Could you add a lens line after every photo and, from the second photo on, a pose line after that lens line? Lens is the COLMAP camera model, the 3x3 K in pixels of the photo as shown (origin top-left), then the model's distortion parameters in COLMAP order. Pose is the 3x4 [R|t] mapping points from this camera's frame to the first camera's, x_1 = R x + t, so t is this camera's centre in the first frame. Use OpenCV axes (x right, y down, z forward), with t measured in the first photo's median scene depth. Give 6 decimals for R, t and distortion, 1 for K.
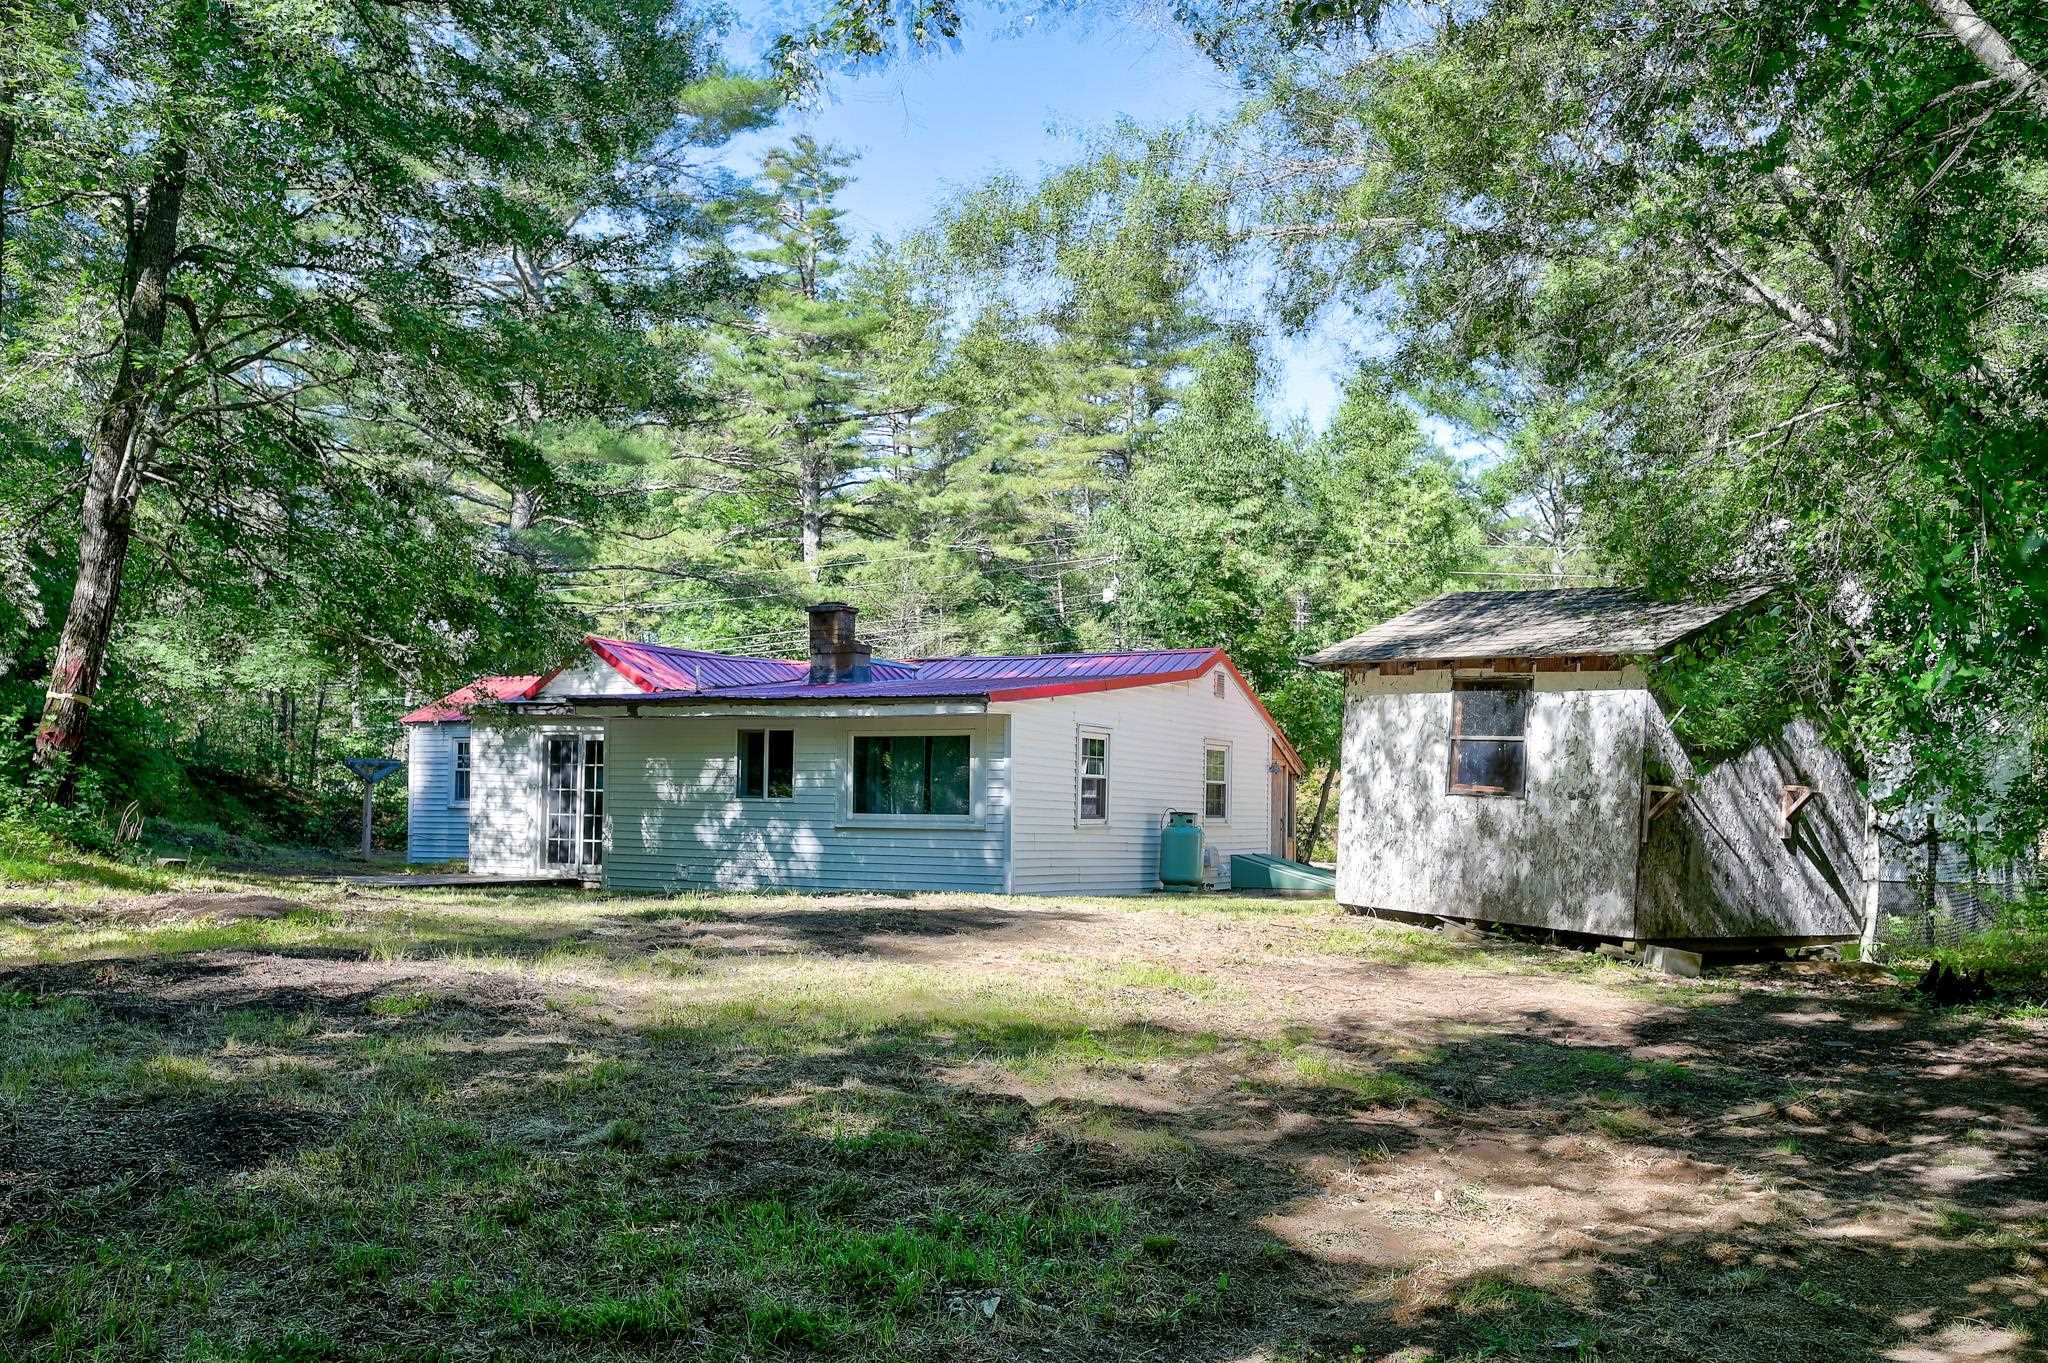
lens RADIAL K [[1443.8, 0, 1024.2], [0, 1443.8, 684.0], [0, 0, 1]] dist [-0.007237, -0.000675]
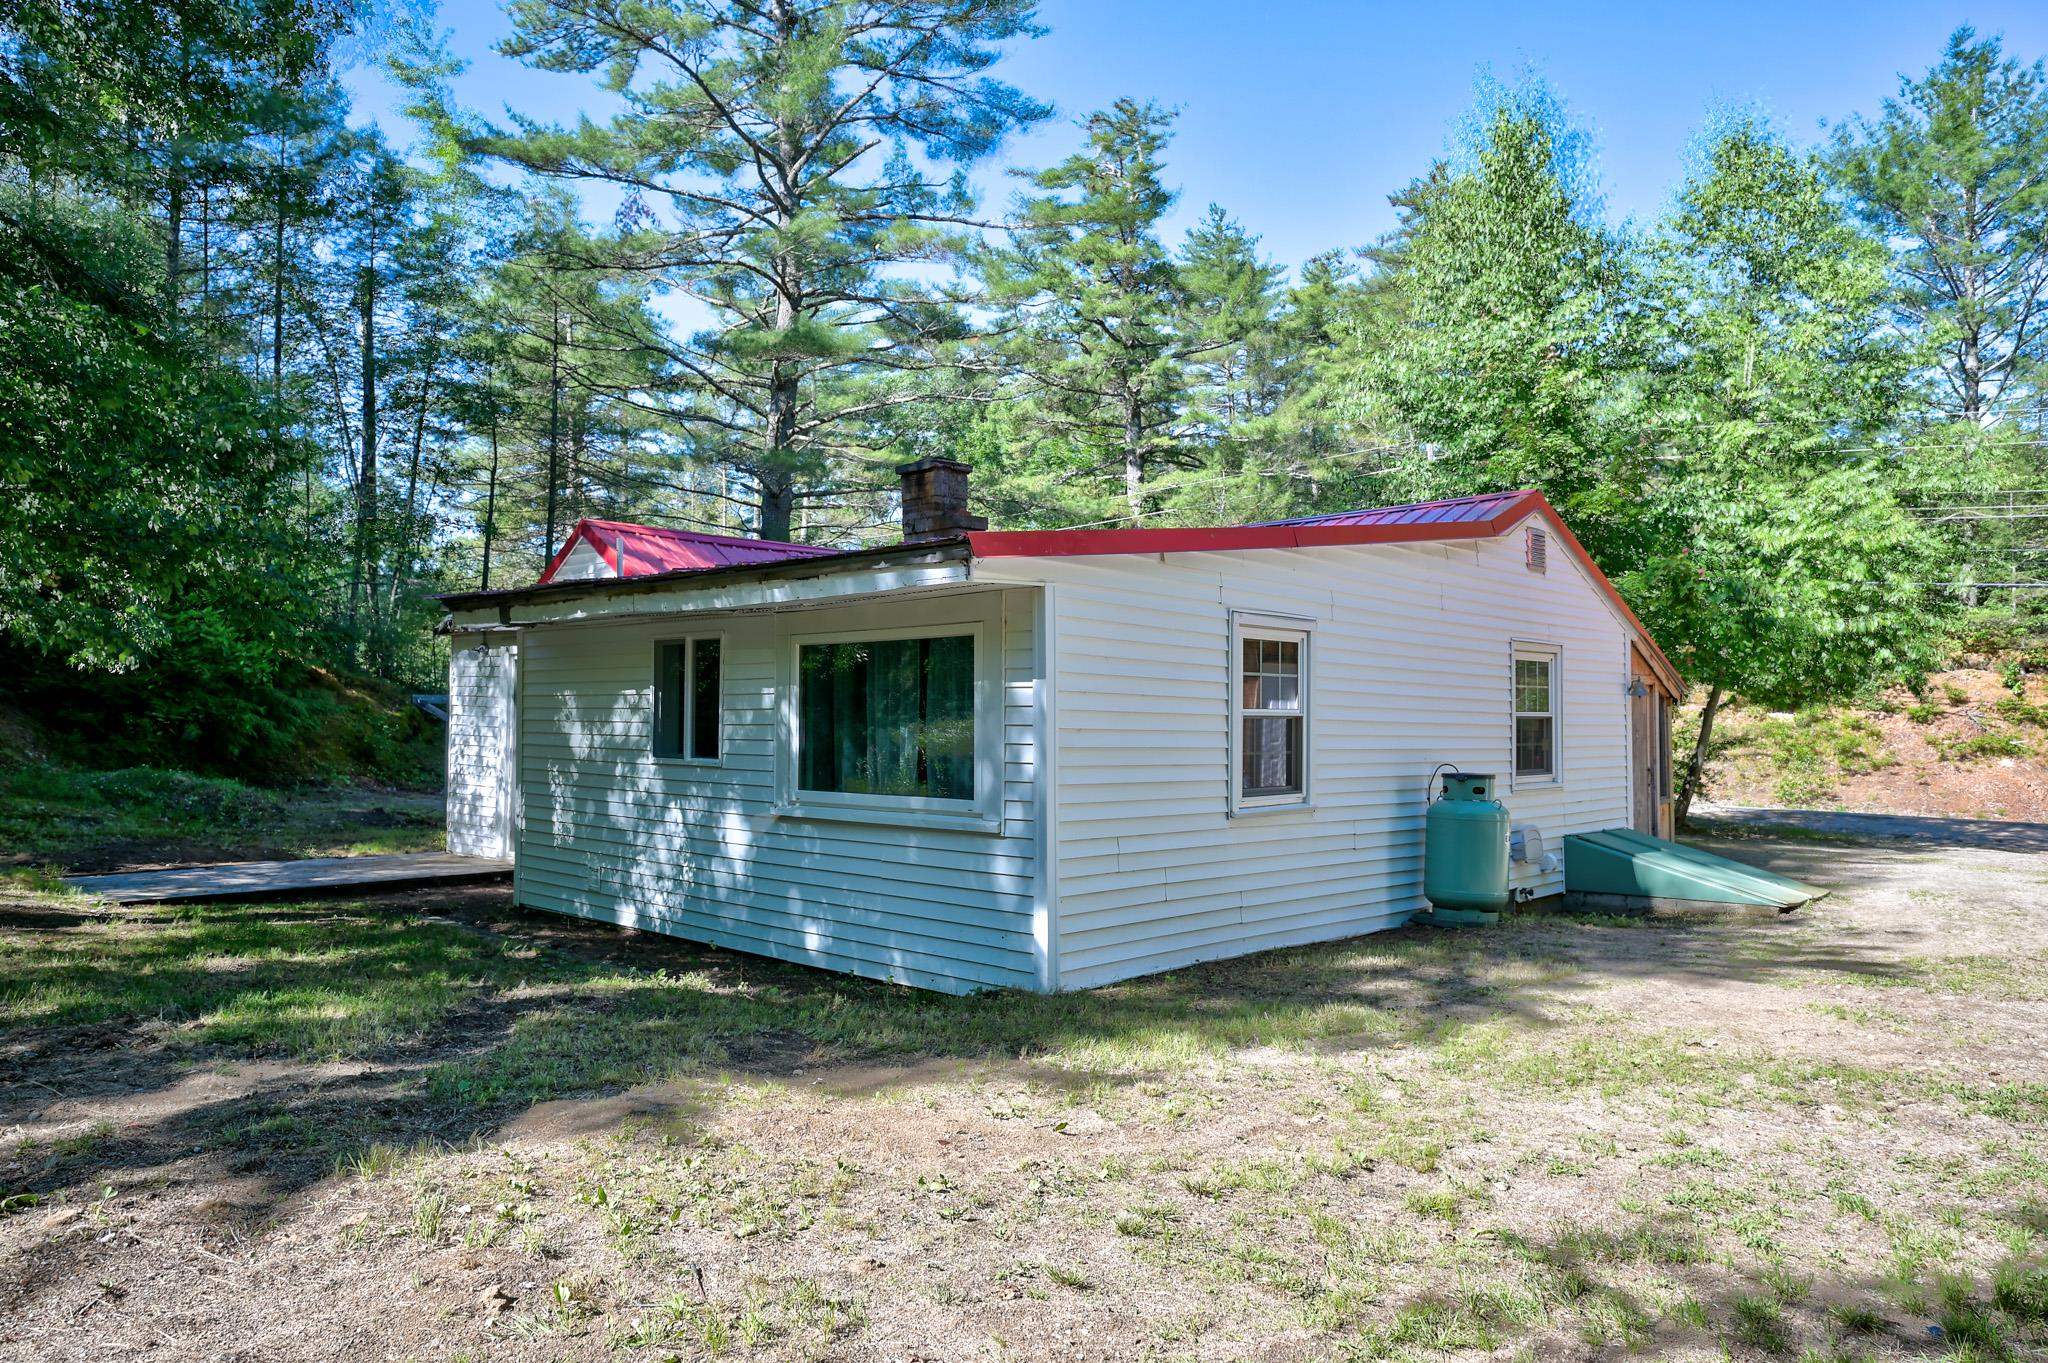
lens RADIAL K [[1359.6, 0, 1026.0], [0, 1359.6, 627.9], [0, 0, 1]] dist [0.002941, 0.002290]
pose [[0.971968, -0.027967, -0.233445, 0.046636], [0.030415, 0.999514, 0.006891, 0.016859], [0.233138, -0.013798, 0.972346, 0.309728]]
